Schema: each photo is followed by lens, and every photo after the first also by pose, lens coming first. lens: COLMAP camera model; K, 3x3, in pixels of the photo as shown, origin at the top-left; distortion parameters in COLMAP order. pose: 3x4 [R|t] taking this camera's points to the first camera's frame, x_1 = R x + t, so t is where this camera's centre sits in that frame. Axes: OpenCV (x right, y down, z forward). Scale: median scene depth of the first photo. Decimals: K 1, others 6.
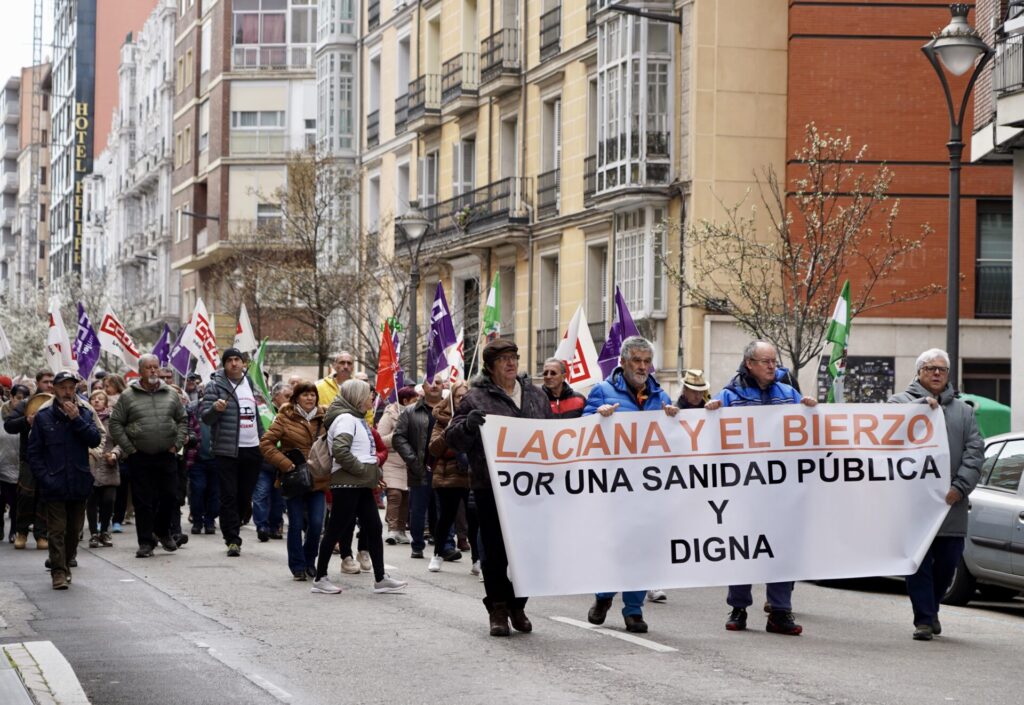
lens RADIAL K [[2403.3, 0, 512.0], [0, 2403.3, 352.5], [0, 0, 1]] dist [0.029707, 0.101083]
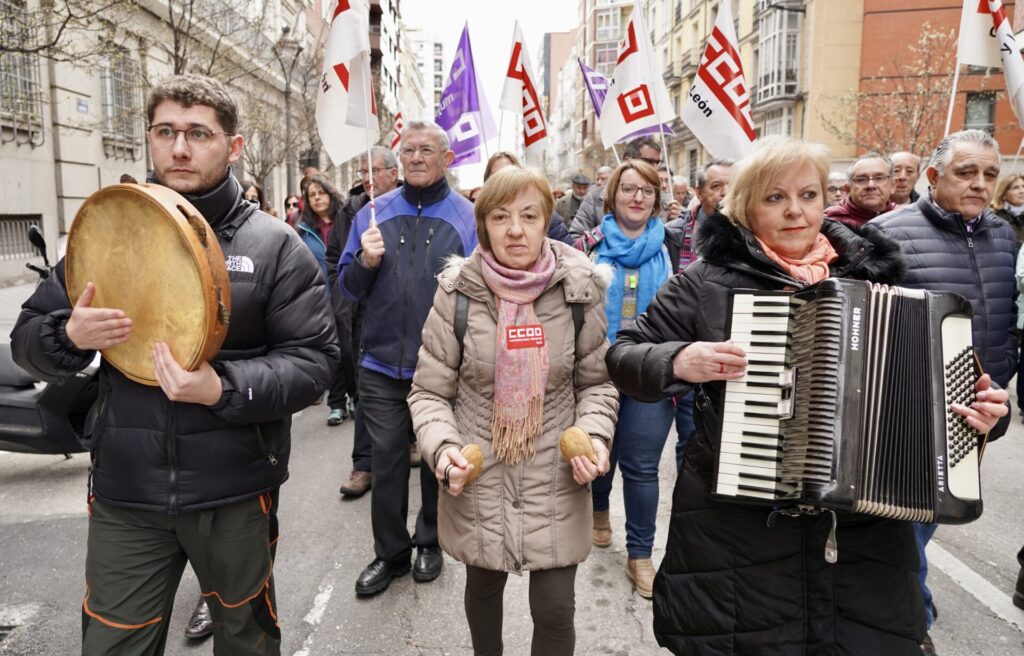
lens RADIAL K [[798.0, 0, 474.0], [0, 798.0, 310.7], [0, 0, 1]] dist [-0.004868, 0.002669]
pose [[0.961401, 0.015487, -0.274716, -0.007853], [0.026584, 0.988516, 0.148762, 0.003177], [0.273864, -0.150323, 0.949948, 0.210711]]
